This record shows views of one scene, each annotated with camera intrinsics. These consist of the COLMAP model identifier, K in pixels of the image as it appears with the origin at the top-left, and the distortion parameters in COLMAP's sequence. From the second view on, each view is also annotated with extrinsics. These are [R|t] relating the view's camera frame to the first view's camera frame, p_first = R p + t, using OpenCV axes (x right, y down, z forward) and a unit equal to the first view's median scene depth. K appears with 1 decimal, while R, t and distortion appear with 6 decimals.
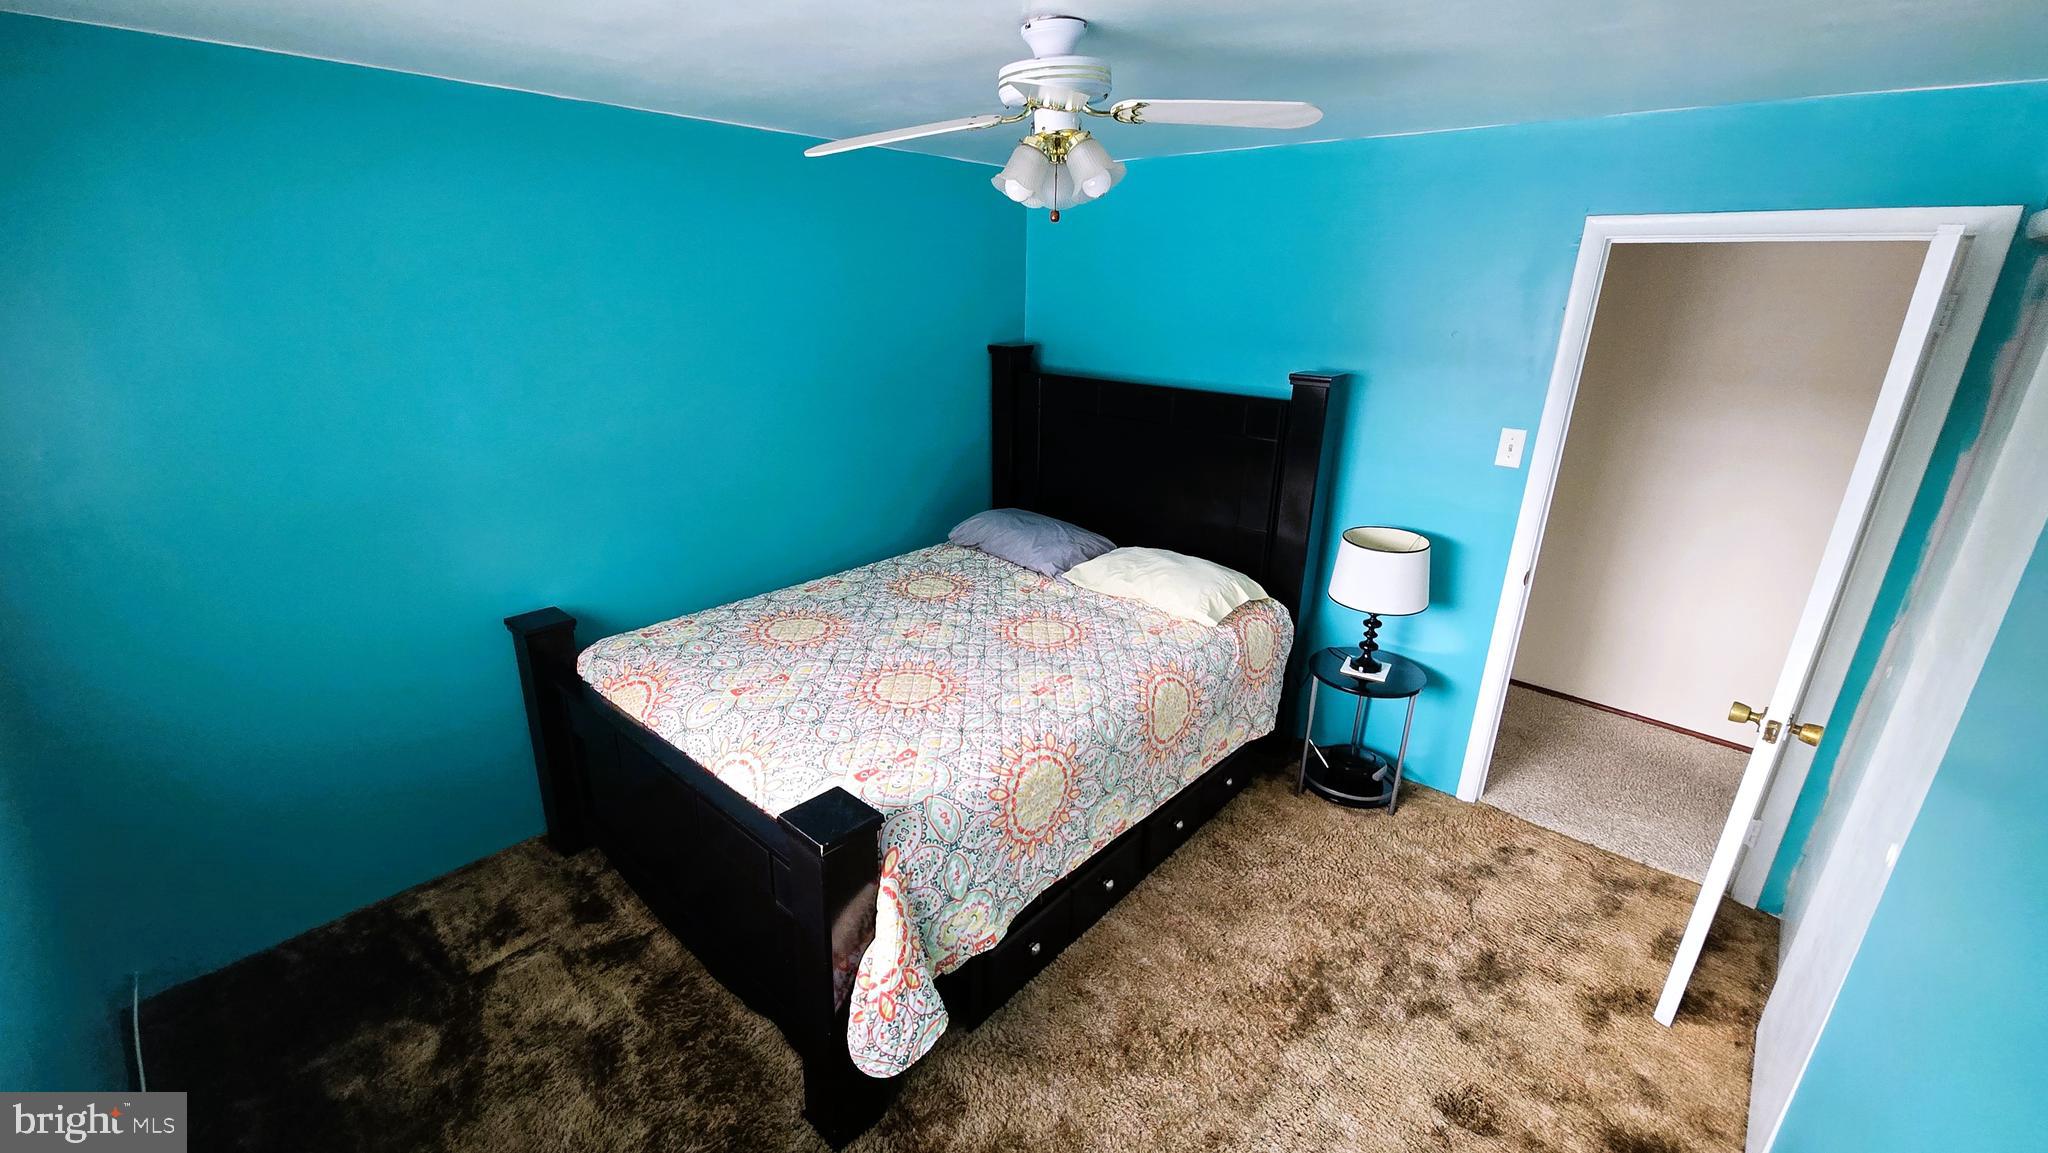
lens RADIAL K [[840.2, 0, 1024.0], [0, 840.2, 576.5], [0, 0, 1]] dist [-0.011754, 0.000034]
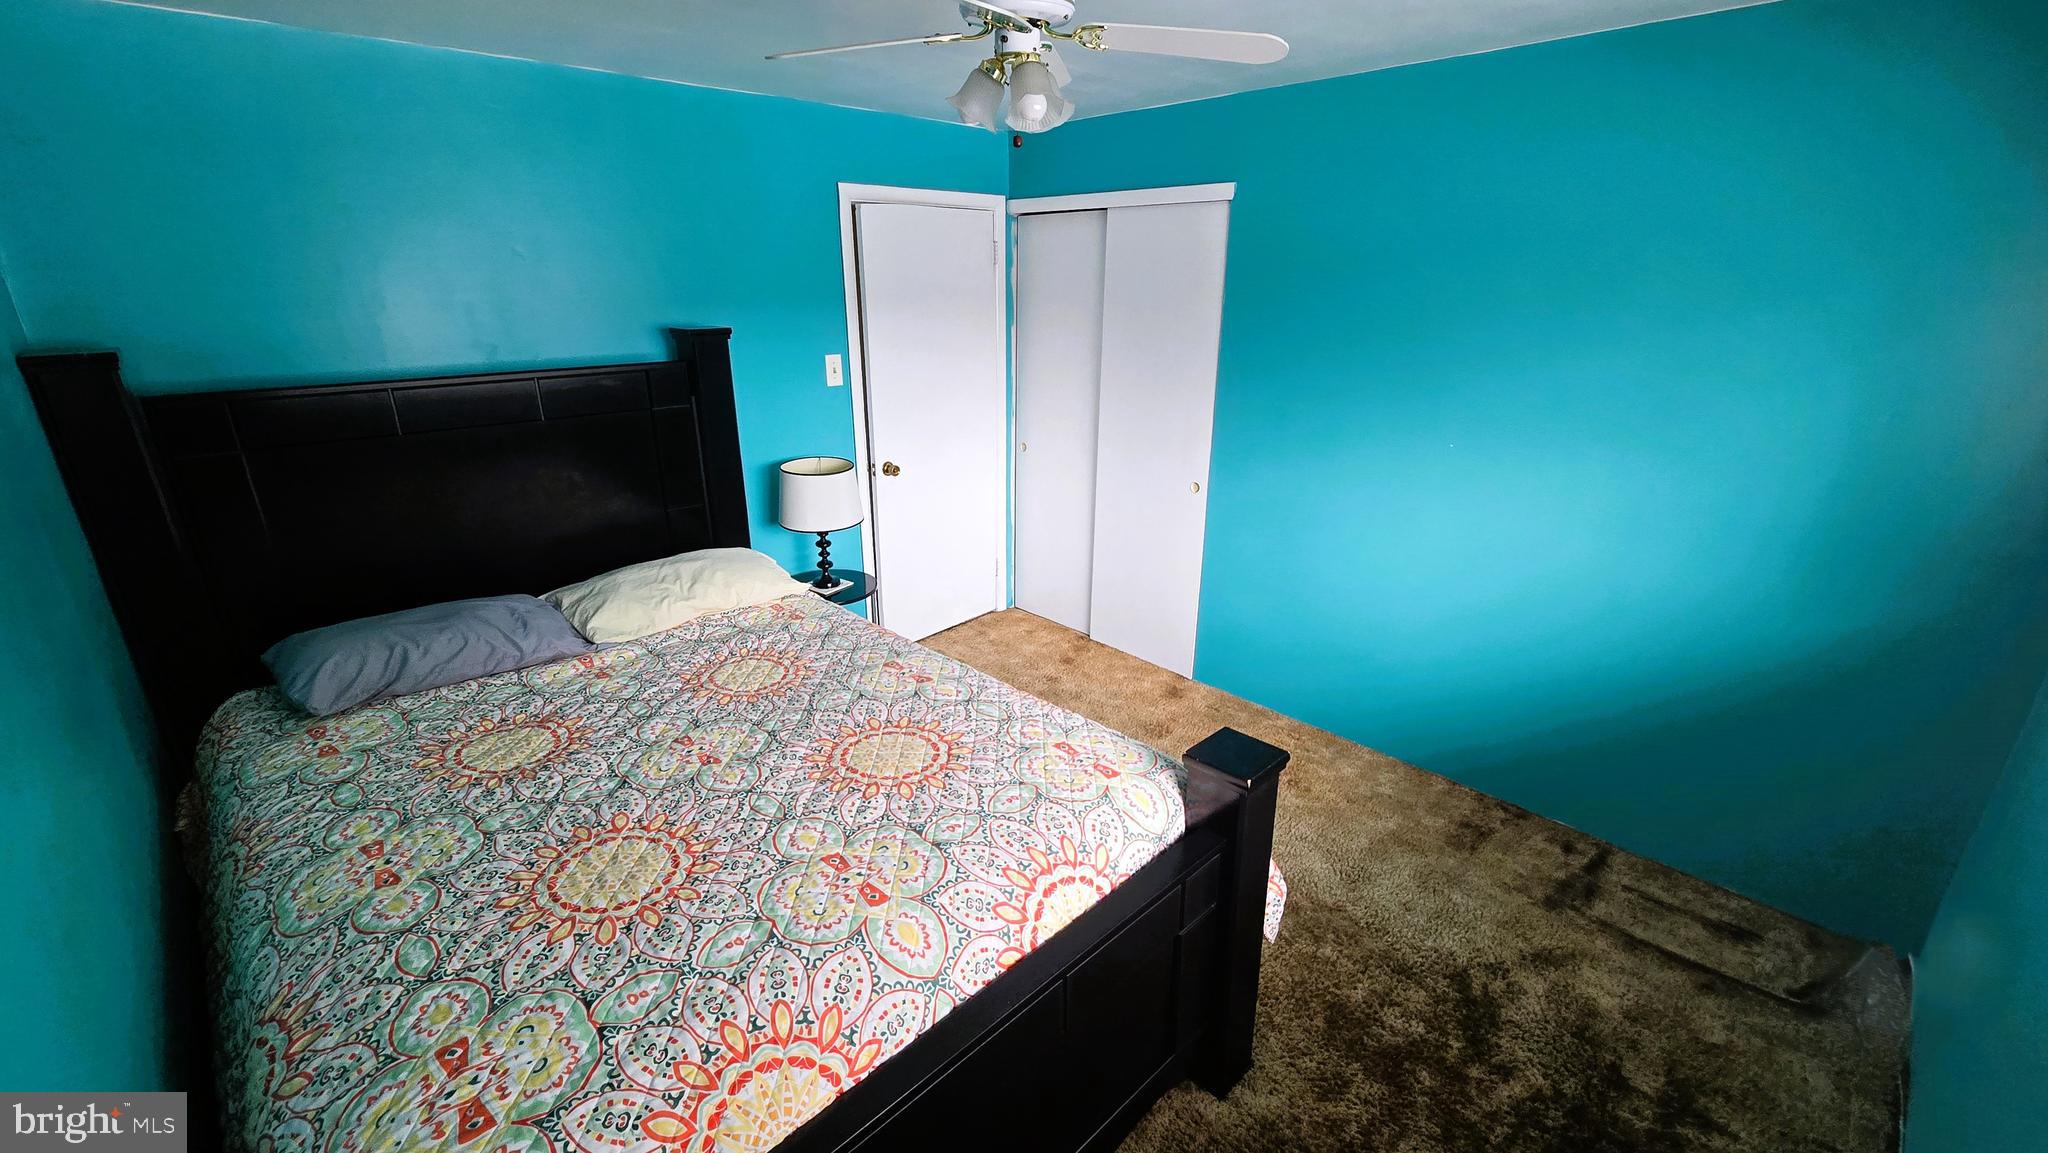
lens RADIAL K [[840.2, 0, 1024.0], [0, 840.2, 576.5], [0, 0, 1]] dist [-0.011754, 0.000034]
pose [[0.065709, -0.352571, 0.933475, -0.620870], [0.328567, 0.890972, 0.313389, -0.166366], [-0.942192, 0.286116, 0.174388, 0.565822]]
